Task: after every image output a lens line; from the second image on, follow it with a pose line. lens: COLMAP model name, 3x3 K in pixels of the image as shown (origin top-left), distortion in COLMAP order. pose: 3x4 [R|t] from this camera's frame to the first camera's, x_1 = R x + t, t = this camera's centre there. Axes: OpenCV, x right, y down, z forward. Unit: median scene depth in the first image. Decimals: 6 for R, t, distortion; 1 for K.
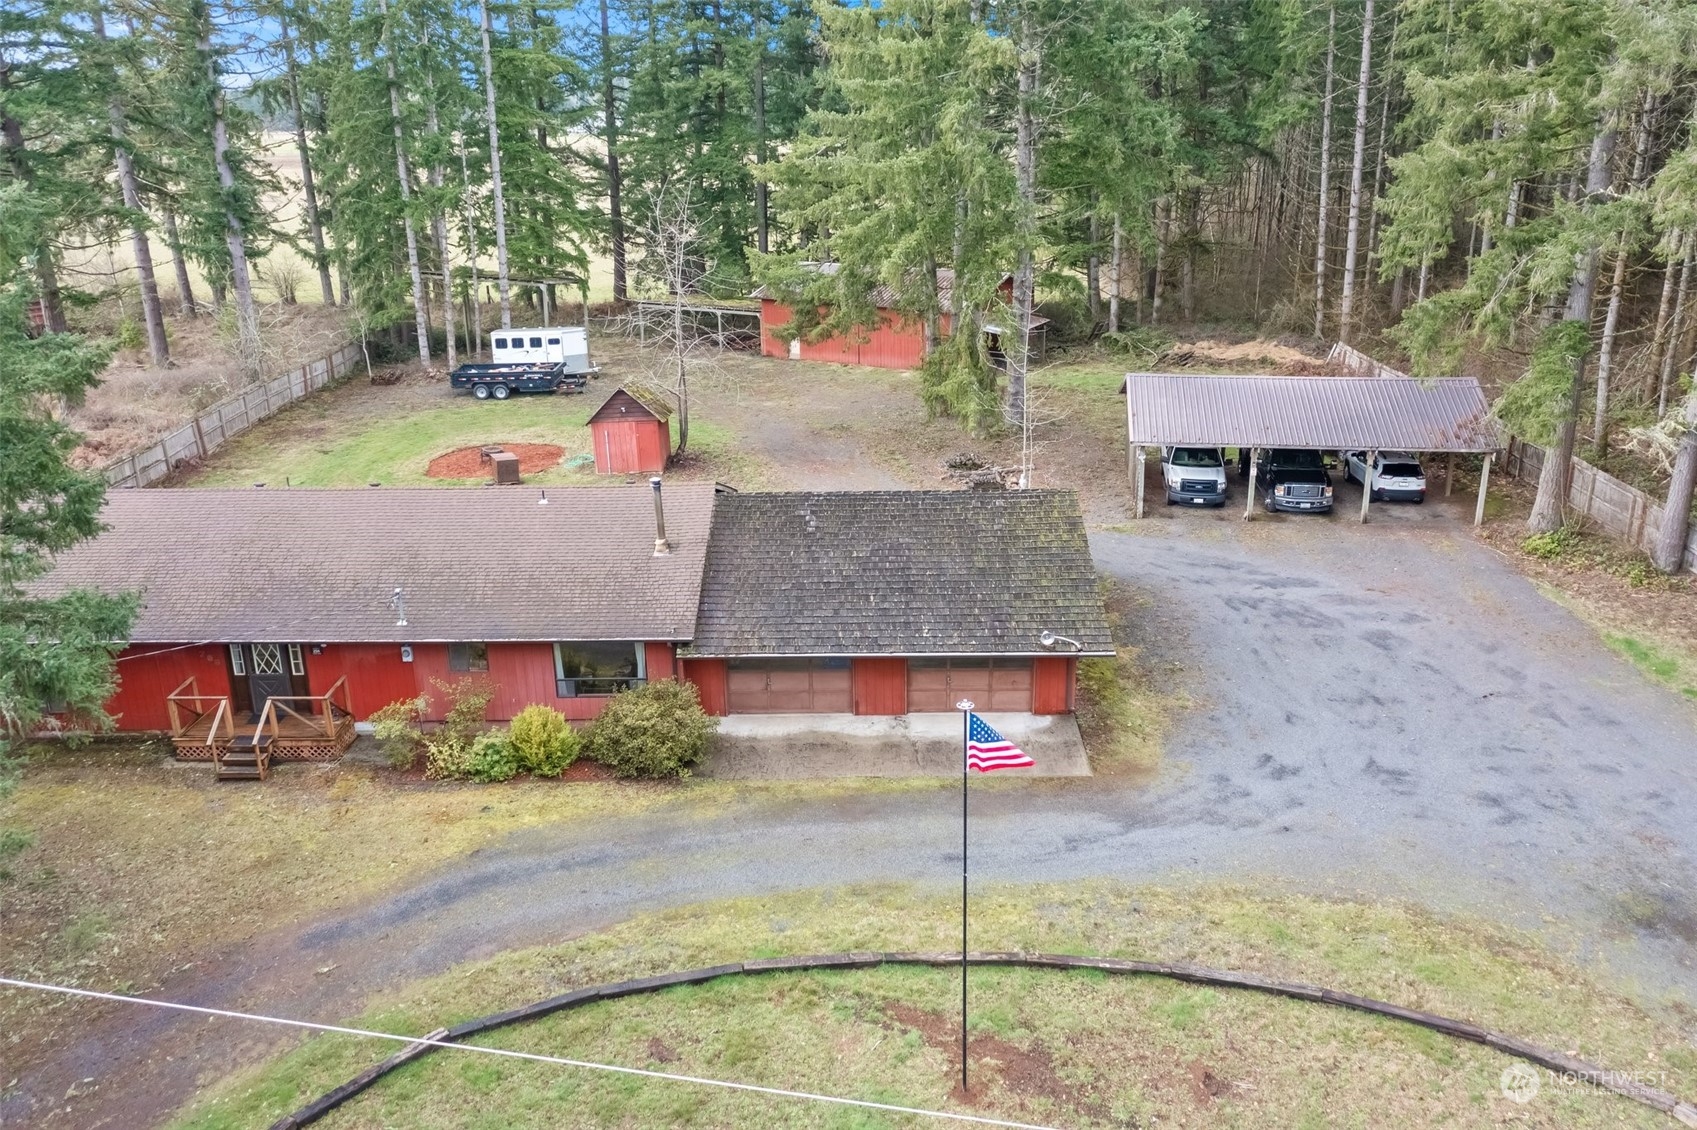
lens RADIAL K [[1344.9, 0, 843.8], [0, 1344.9, 567.3], [0, 0, 1]] dist [0.000975, 0.002749]
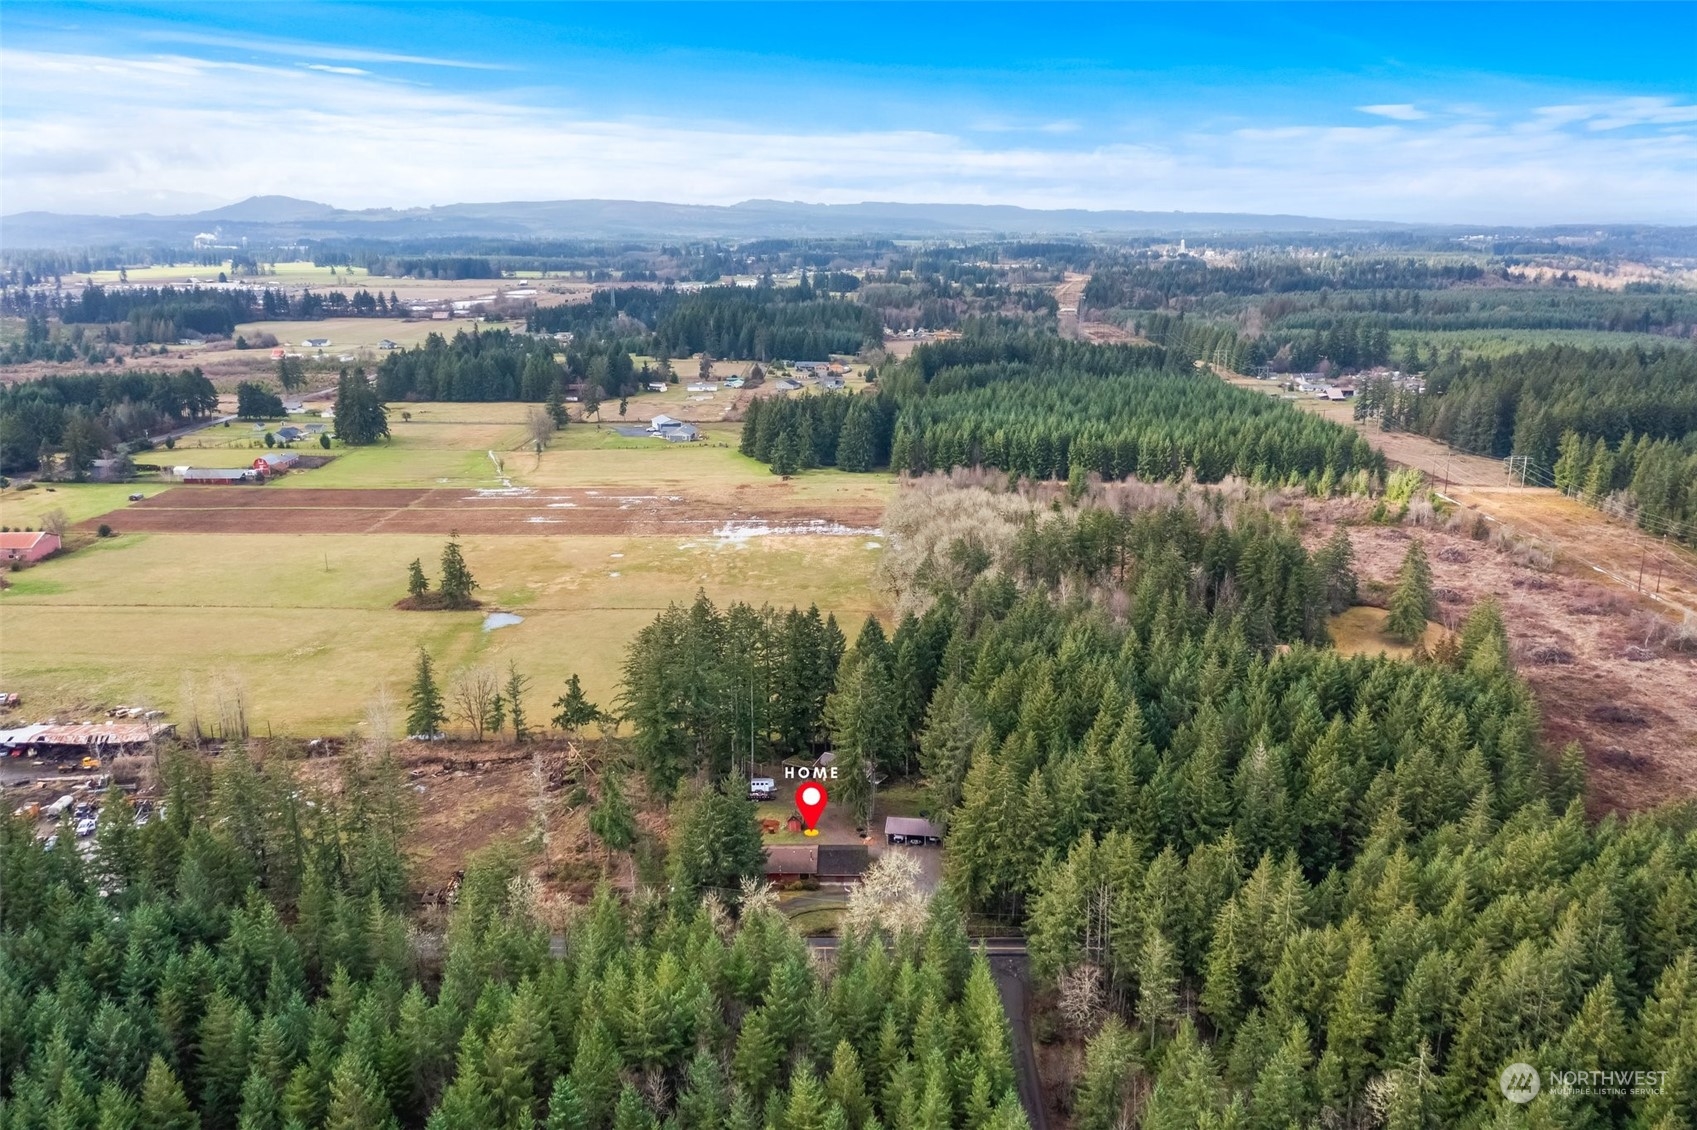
lens RADIAL K [[1348.2, 0, 845.8], [0, 1348.2, 556.1], [0, 0, 1]] dist [0.002037, -0.004745]
pose [[0.999983, 0.005732, 0.000980, 0.045002], [-0.005609, 0.995208, -0.097622, -1.053424], [-0.001535, 0.097615, 0.995223, -7.268117]]
